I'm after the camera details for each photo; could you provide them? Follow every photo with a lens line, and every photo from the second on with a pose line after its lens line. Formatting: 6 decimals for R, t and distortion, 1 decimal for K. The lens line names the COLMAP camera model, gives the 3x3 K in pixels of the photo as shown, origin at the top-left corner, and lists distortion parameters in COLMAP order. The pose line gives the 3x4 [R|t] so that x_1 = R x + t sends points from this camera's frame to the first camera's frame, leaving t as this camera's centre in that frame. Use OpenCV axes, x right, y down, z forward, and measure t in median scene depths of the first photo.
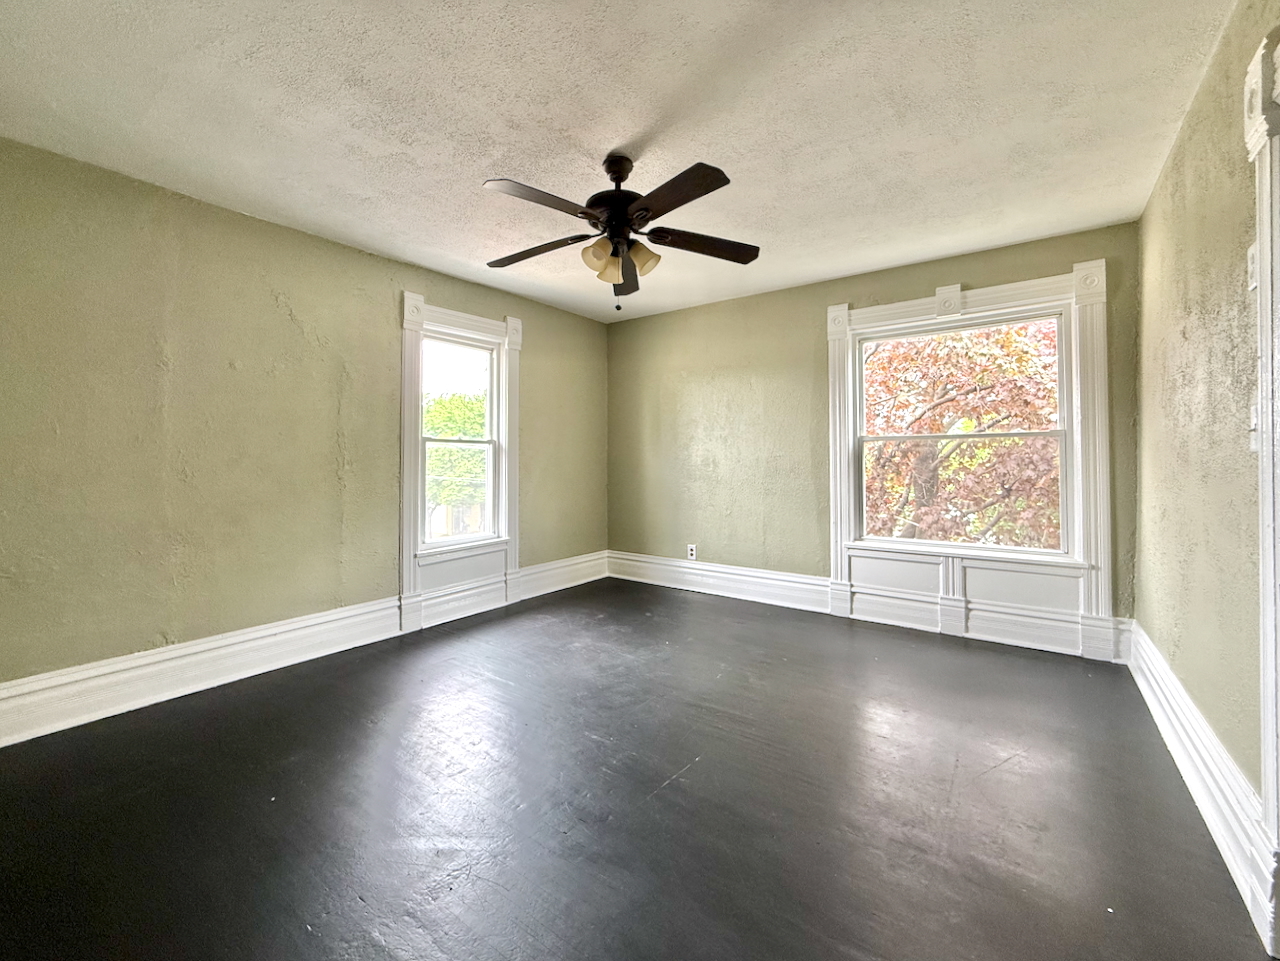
lens RADIAL K [[532.5, 0, 629.7], [0, 532.5, 460.6], [0, 0, 1]] dist [0.000351, 0.000082]
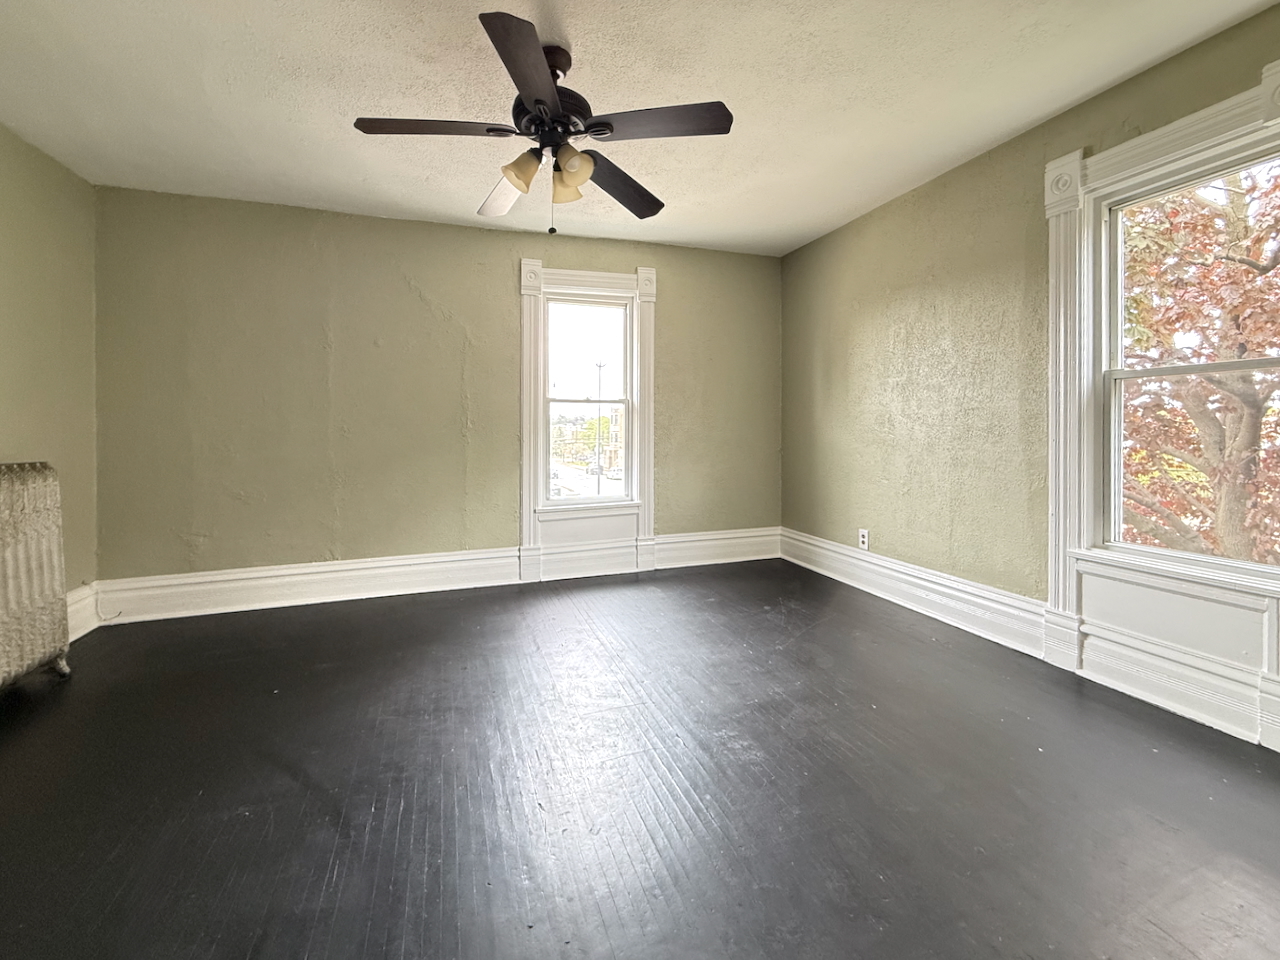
lens RADIAL K [[545.3, 0, 638.9], [0, 545.3, 440.6], [0, 0, 1]] dist [-0.000963, -0.000112]
pose [[0.827247, 0.010033, -0.561749, 0.338966], [0.003161, 0.999742, 0.022510, 0.014995], [0.561829, -0.020397, 0.827002, 0.210554]]
